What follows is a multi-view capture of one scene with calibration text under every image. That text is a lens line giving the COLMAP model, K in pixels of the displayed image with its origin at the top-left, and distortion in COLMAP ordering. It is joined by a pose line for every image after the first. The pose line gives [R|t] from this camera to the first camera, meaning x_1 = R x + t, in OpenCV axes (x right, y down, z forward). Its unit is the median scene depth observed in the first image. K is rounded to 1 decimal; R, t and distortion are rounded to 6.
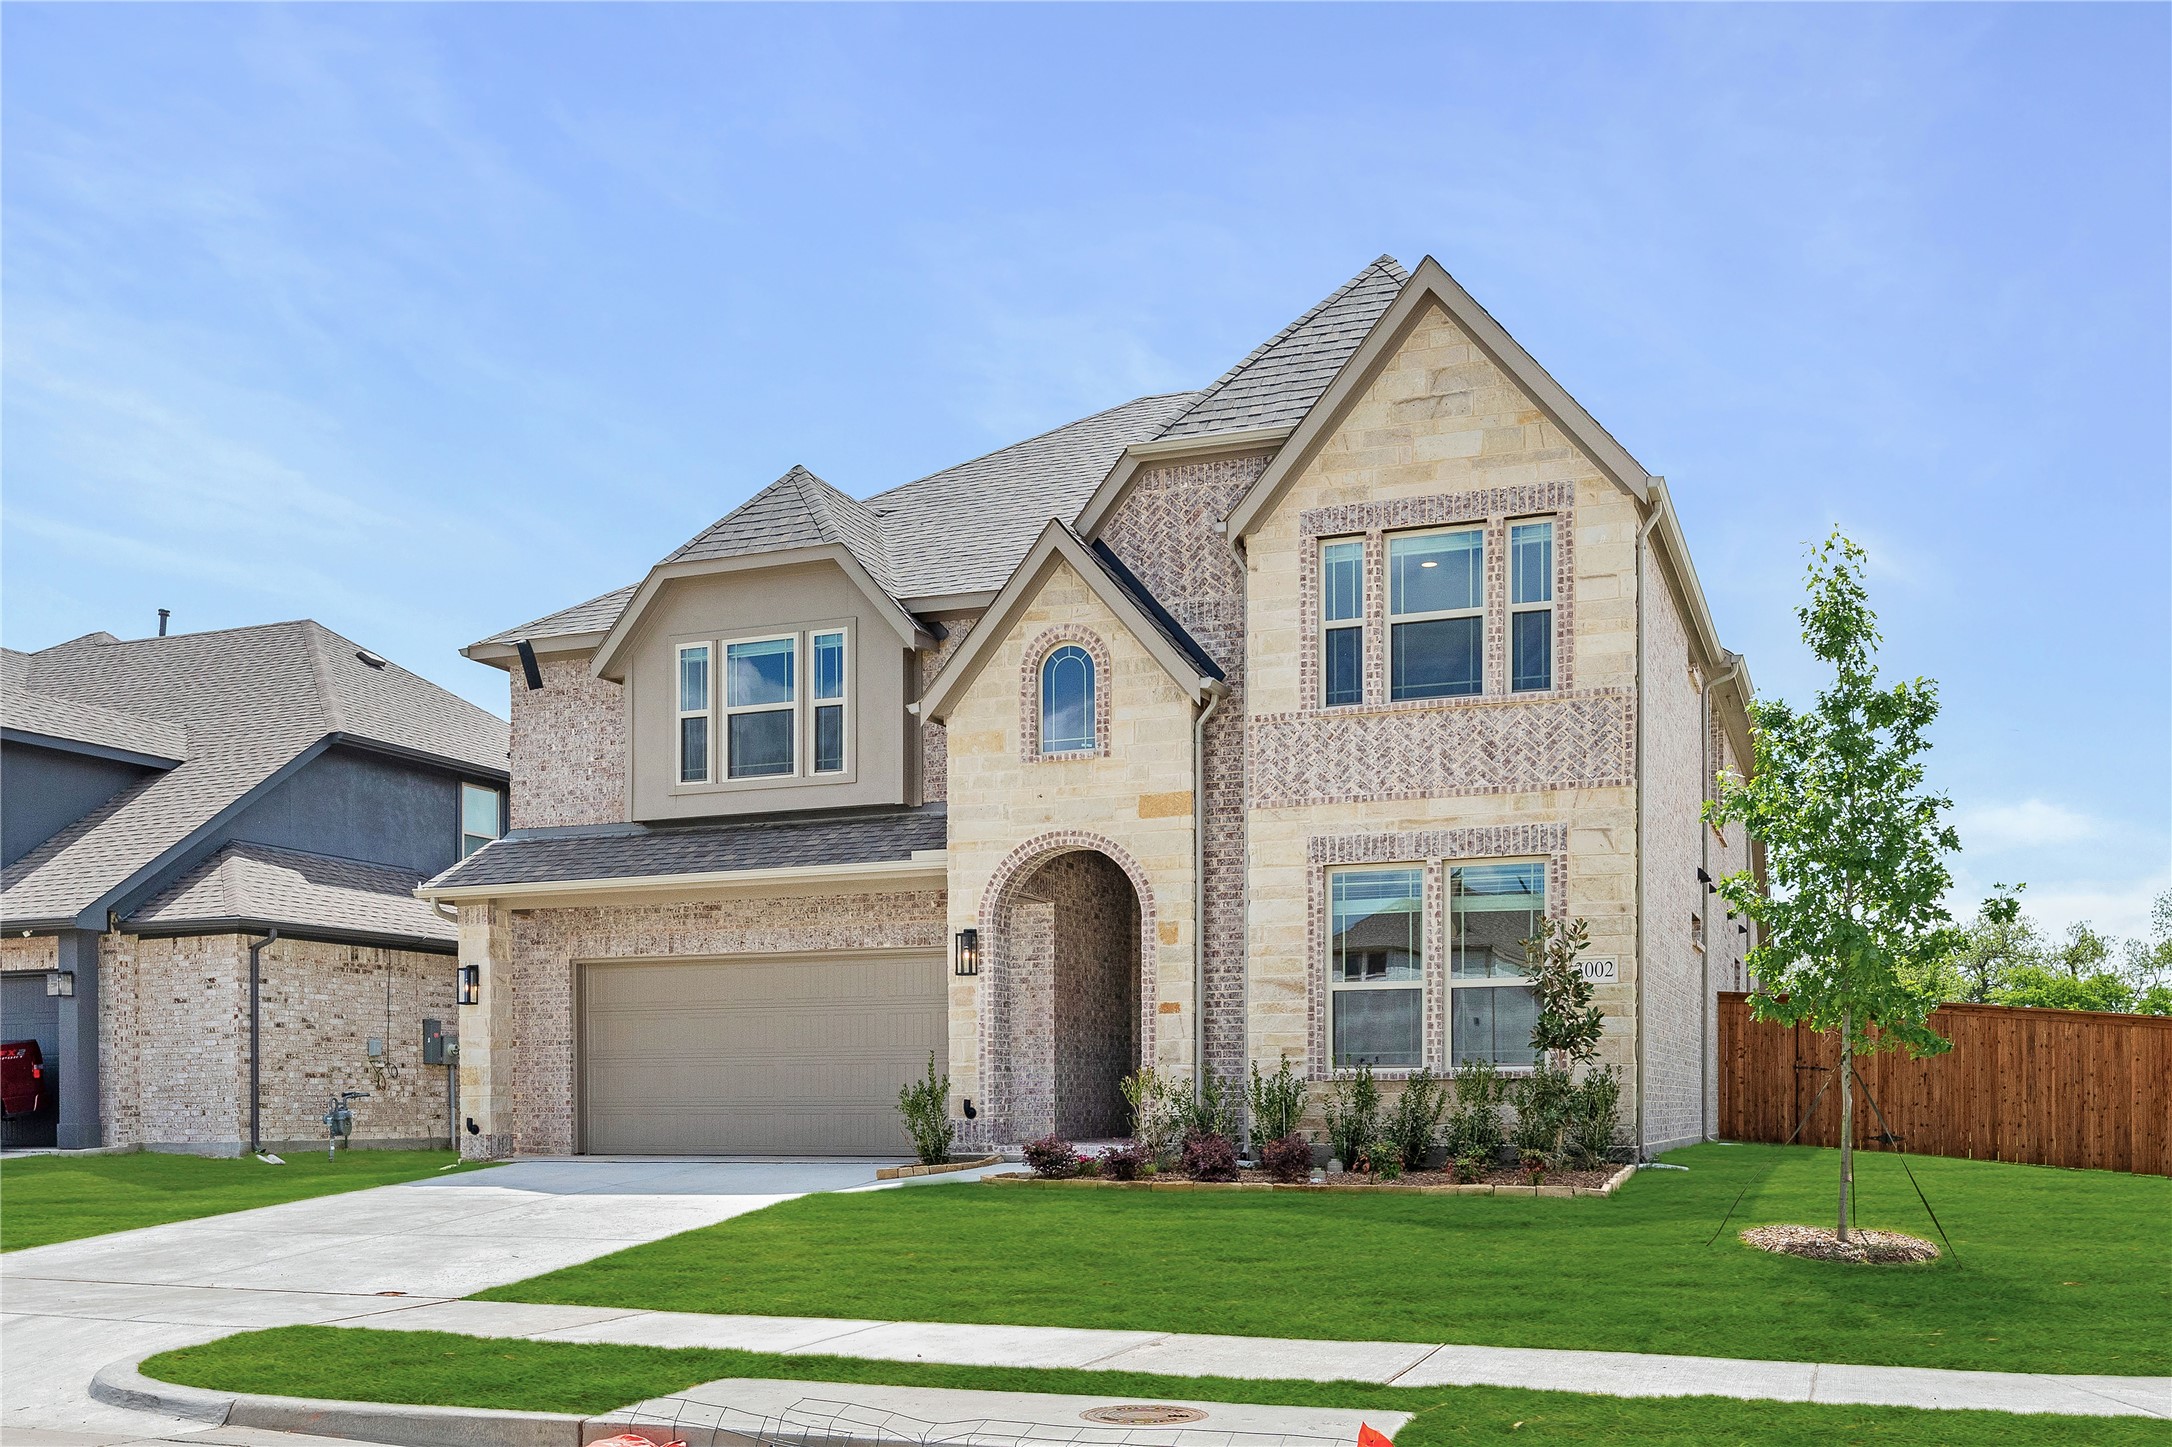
lens RADIAL K [[1619.9, 0, 1086.0], [0, 1619.9, 835.9], [0, 0, 1]] dist [-0.000435, 0.001347]
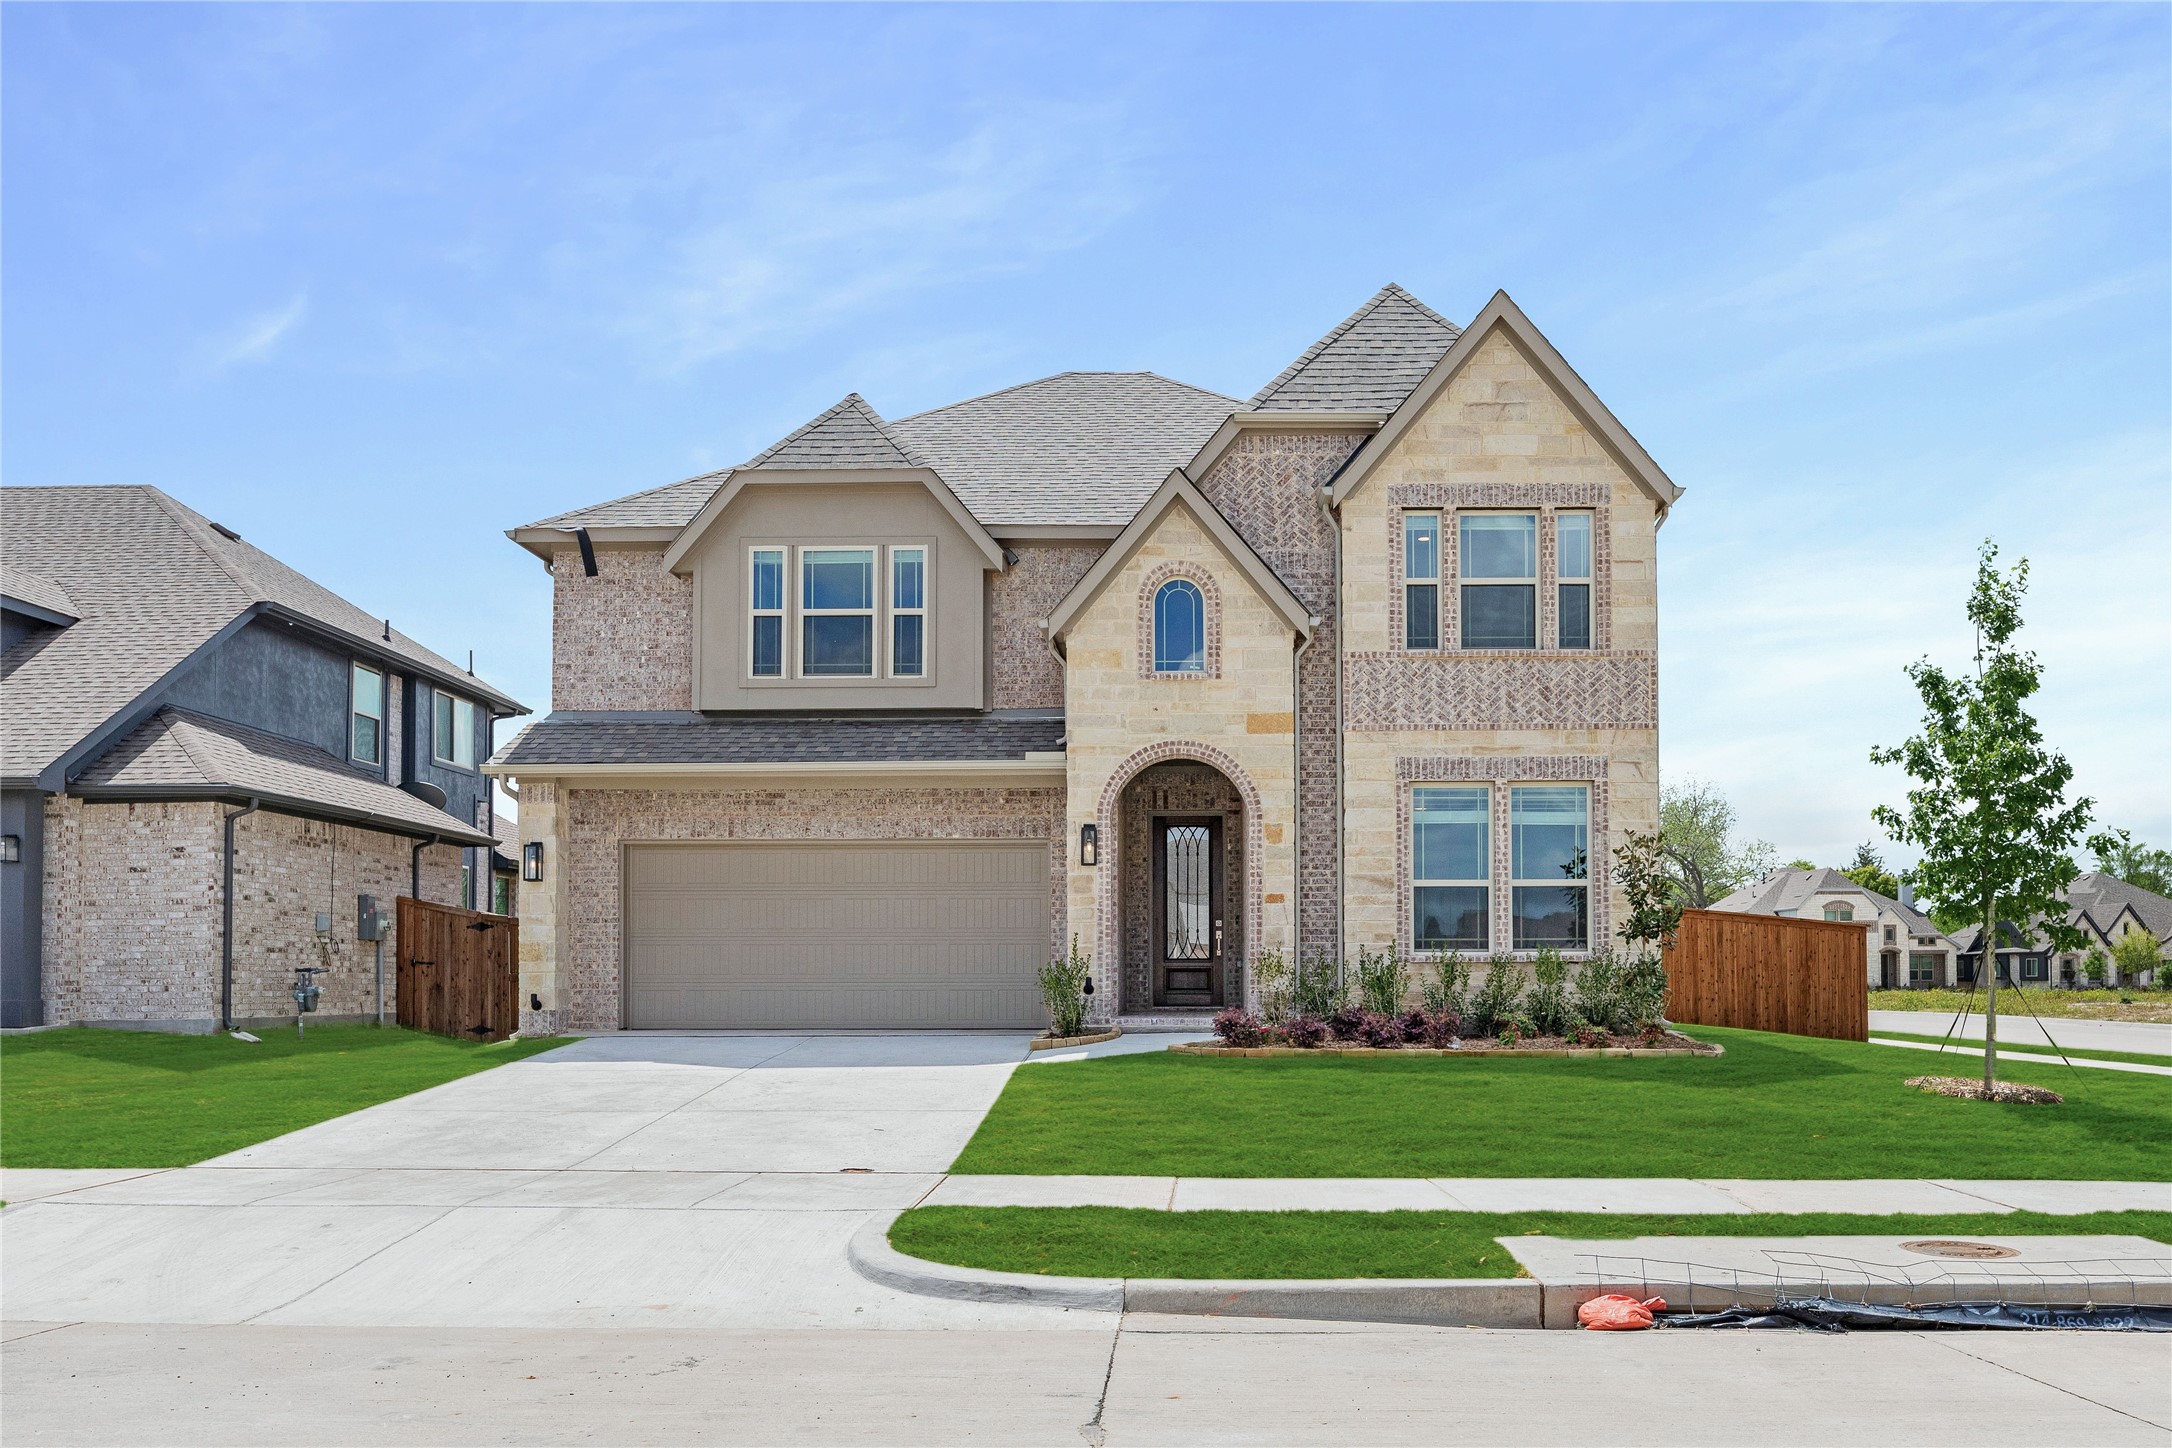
lens RADIAL K [[1364.2, 0, 1086.0], [0, 1364.2, 724.0], [0, 0, 1]] dist [-0.001058, -0.000594]
pose [[0.956839, 0.056449, 0.285083, -0.334821], [-0.049774, 0.998291, -0.030611, 0.016871], [-0.286324, 0.015100, 0.958014, 0.094403]]
